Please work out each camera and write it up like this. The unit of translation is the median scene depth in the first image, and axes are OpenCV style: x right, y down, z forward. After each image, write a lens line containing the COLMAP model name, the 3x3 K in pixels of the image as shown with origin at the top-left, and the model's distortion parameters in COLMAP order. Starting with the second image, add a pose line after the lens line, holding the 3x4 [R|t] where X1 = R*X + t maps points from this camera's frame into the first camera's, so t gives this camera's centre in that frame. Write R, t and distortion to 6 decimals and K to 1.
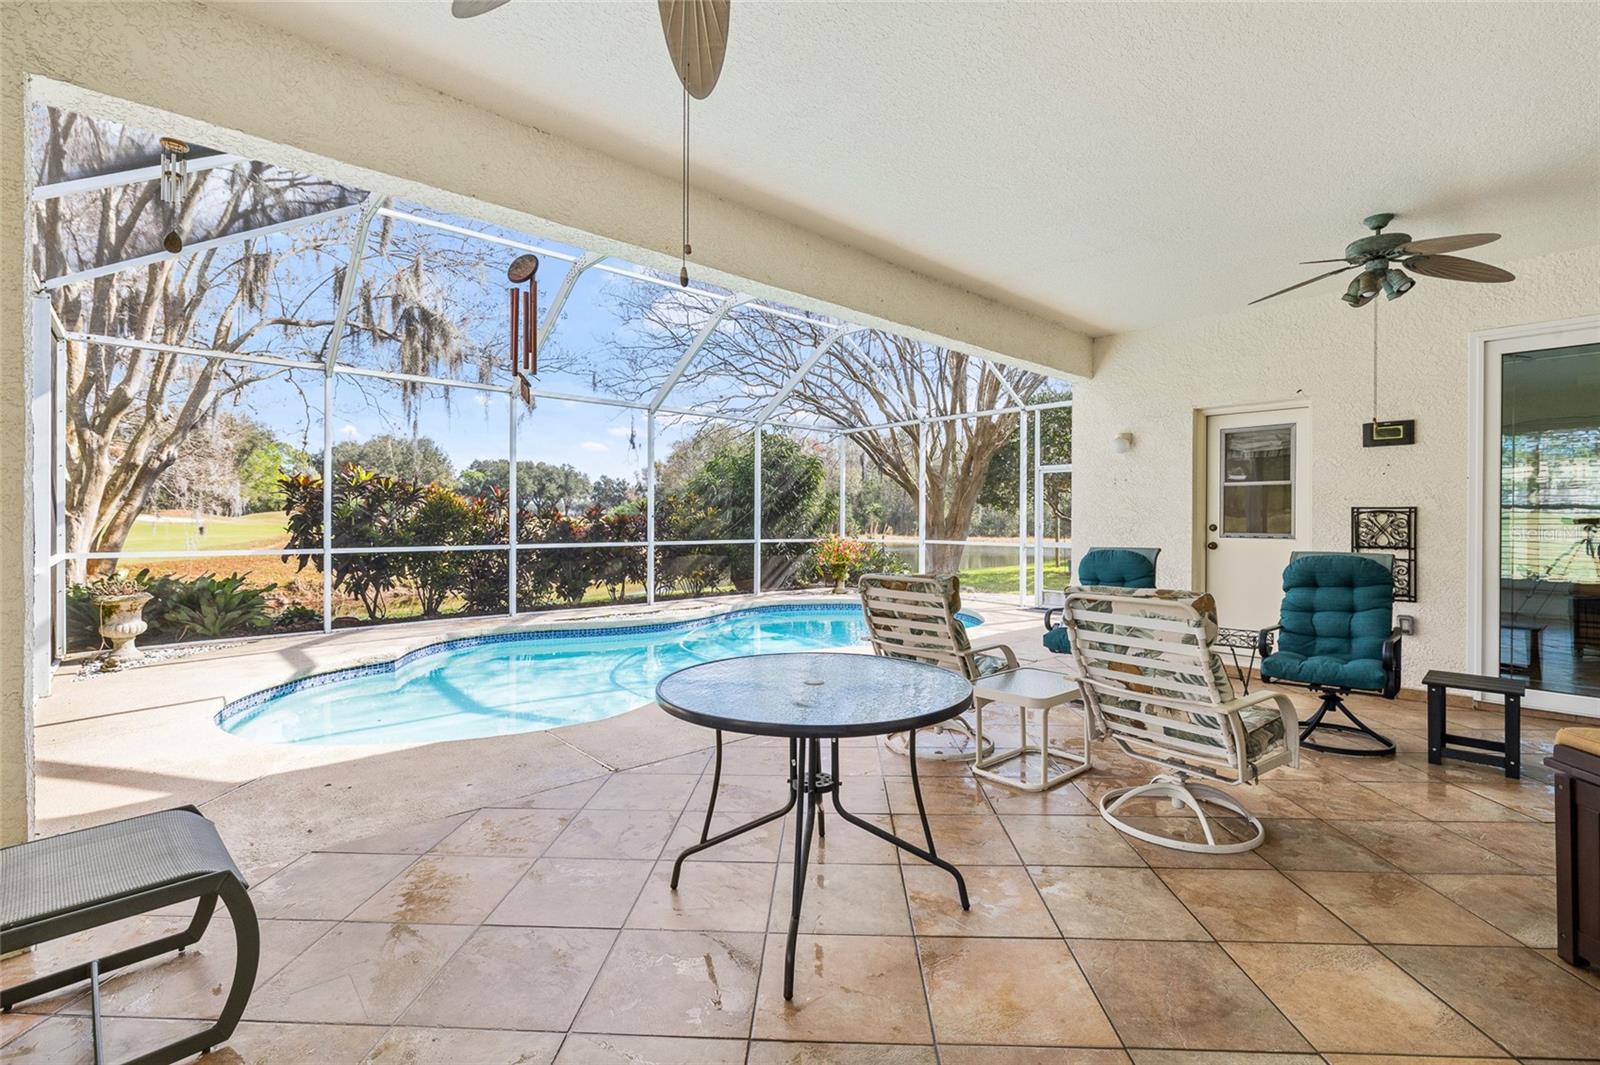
lens RADIAL K [[730.1, 0, 804.9], [0, 730.1, 515.4], [0, 0, 1]] dist [-0.001460, 0.000214]
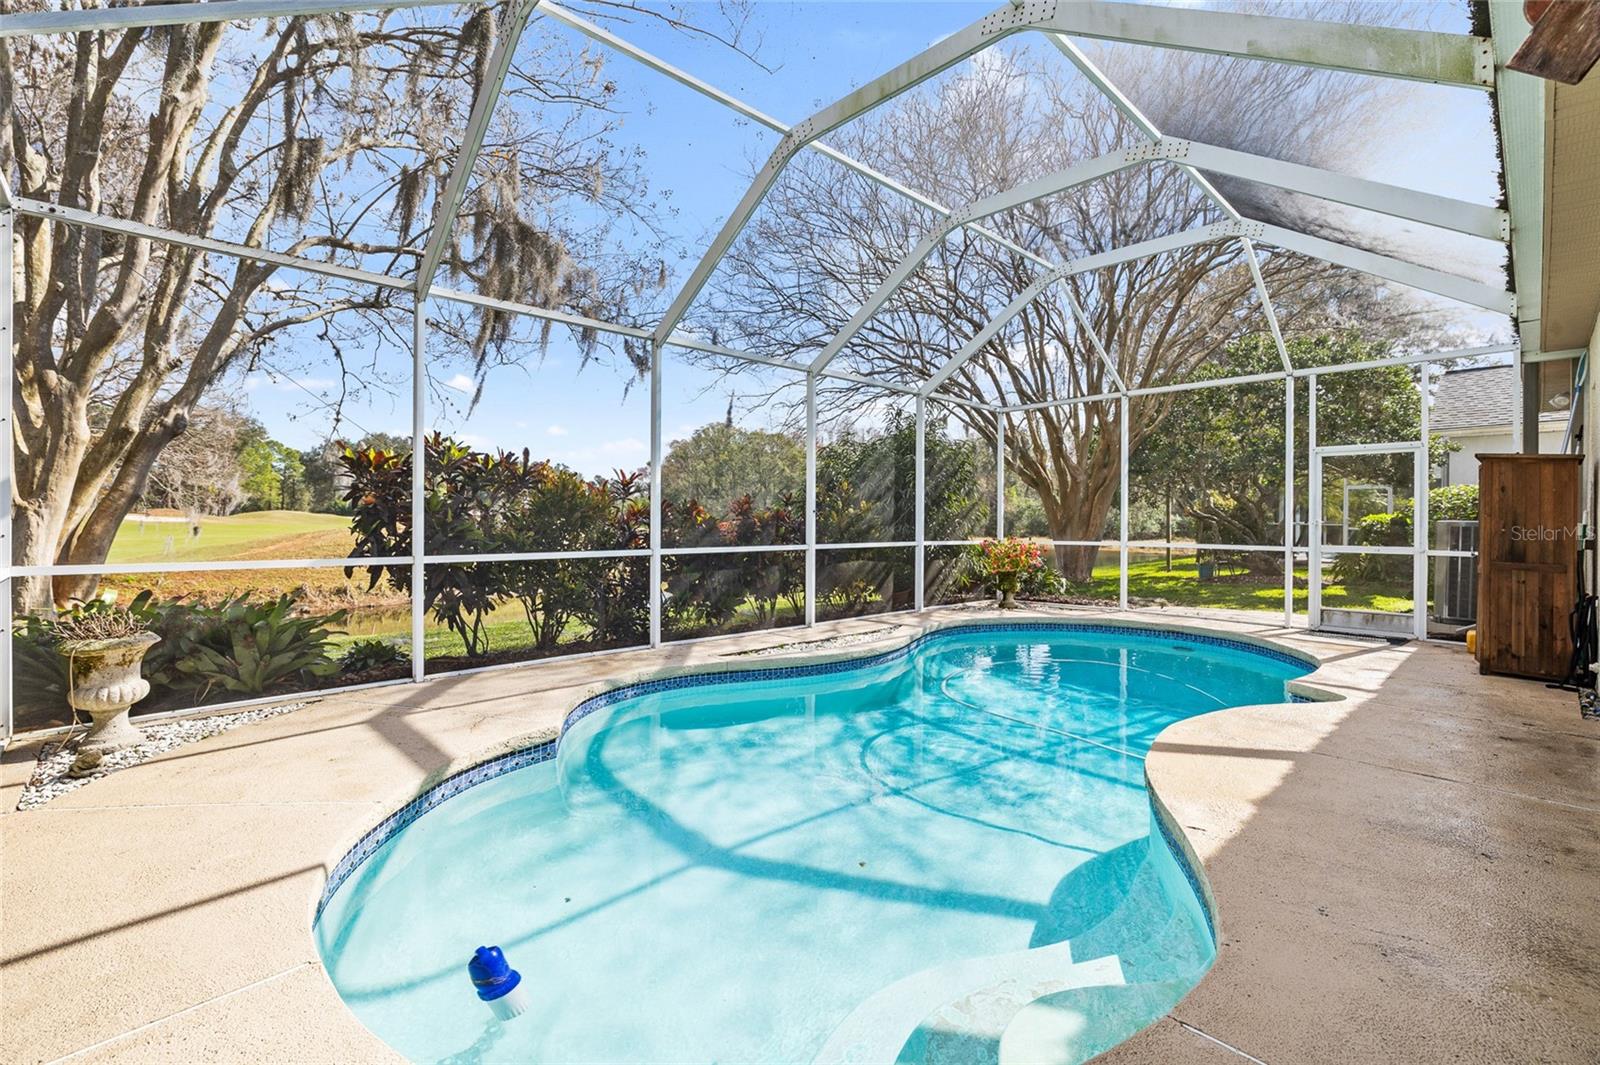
lens RADIAL K [[715.9, 0, 795.5], [0, 715.9, 515.7], [0, 0, 1]] dist [-0.001176, 0.001438]
pose [[0.999894, 0.000501, 0.014575, -0.304528], [-0.000490, 1.000000, -0.000735, 0.008247], [-0.014575, 0.000728, 0.999894, 0.323186]]
